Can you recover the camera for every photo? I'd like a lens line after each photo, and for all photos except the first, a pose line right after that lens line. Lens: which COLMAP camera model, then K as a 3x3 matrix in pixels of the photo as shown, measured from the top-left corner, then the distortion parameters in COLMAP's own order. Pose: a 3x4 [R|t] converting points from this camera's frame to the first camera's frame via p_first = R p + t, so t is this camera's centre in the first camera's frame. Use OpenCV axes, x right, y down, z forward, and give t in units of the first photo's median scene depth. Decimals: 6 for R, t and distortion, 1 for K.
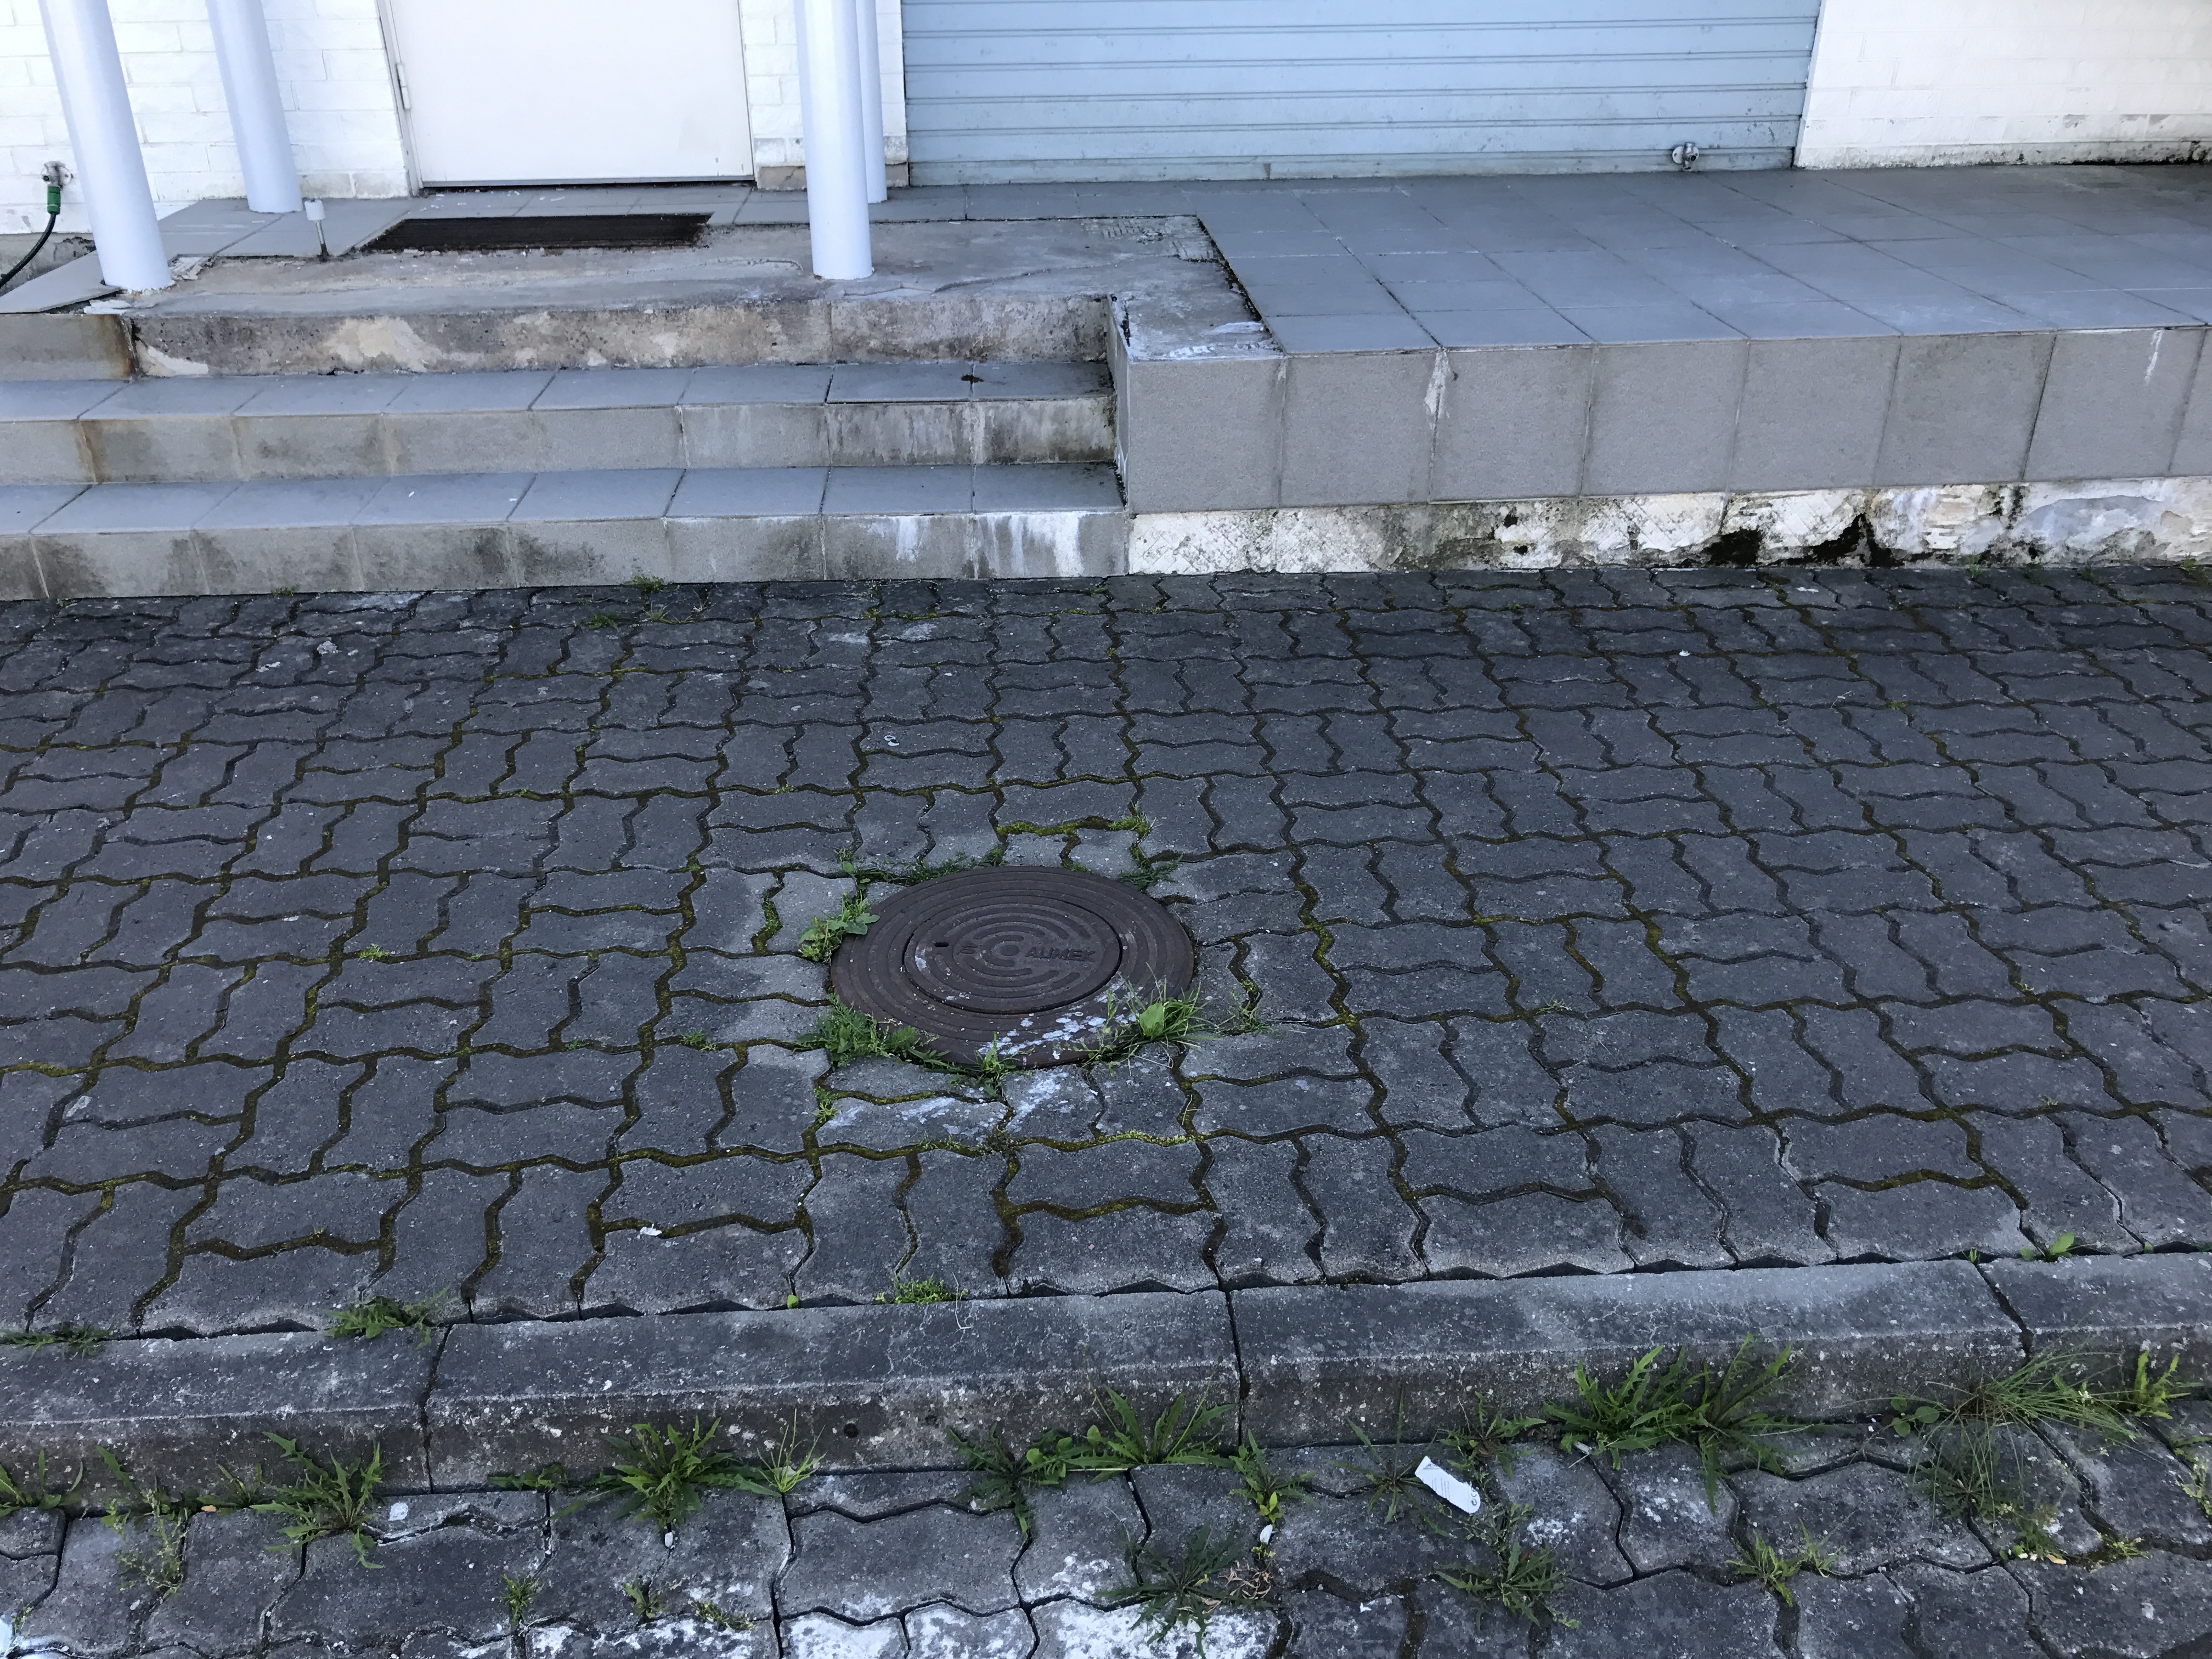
lens RADIAL K [[1799.7, 0, 1106.0], [0, 1799.7, 829.5], [0, 0, 1]] dist [-0.049394, 0.038293]
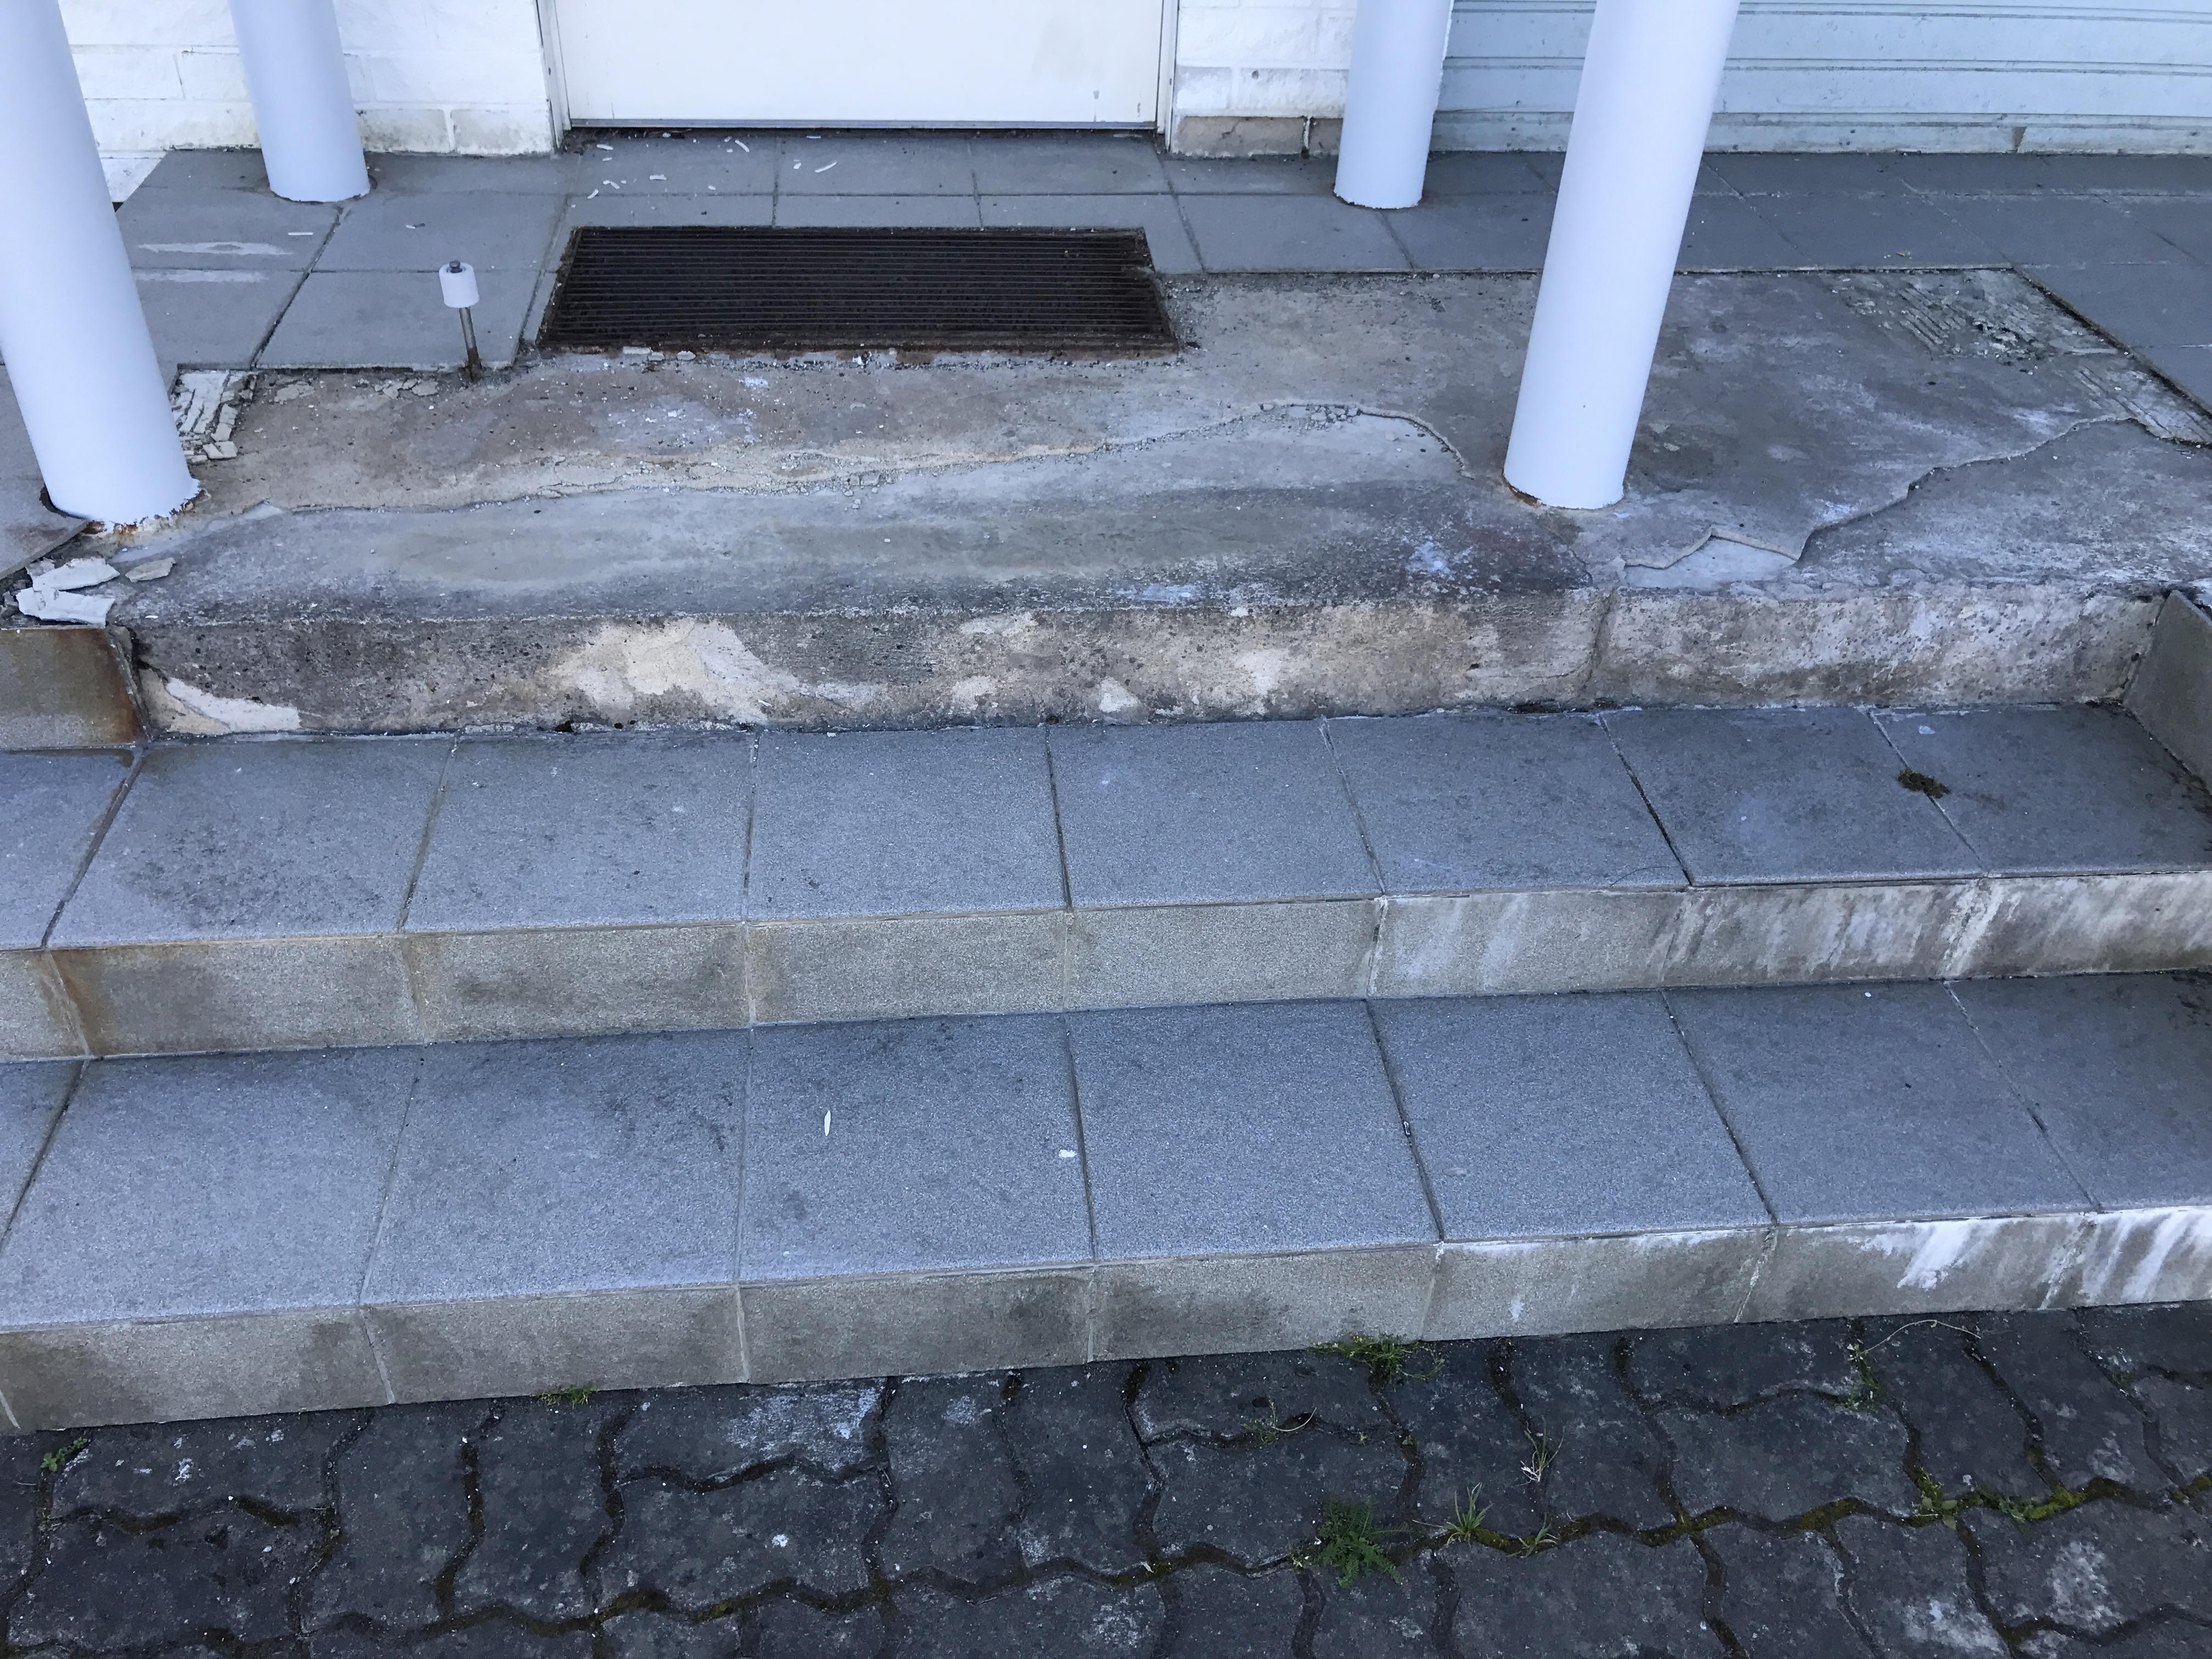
lens RADIAL K [[1841.8, 0, 1106.0], [0, 1841.8, 829.5], [0, 0, 1]] dist [0.024868, -0.074322]
pose [[0.999070, 0.010554, 0.041800, -0.312951], [-0.016649, 0.988806, 0.148273, -0.305905], [-0.039768, -0.148831, 0.988063, 0.507209]]
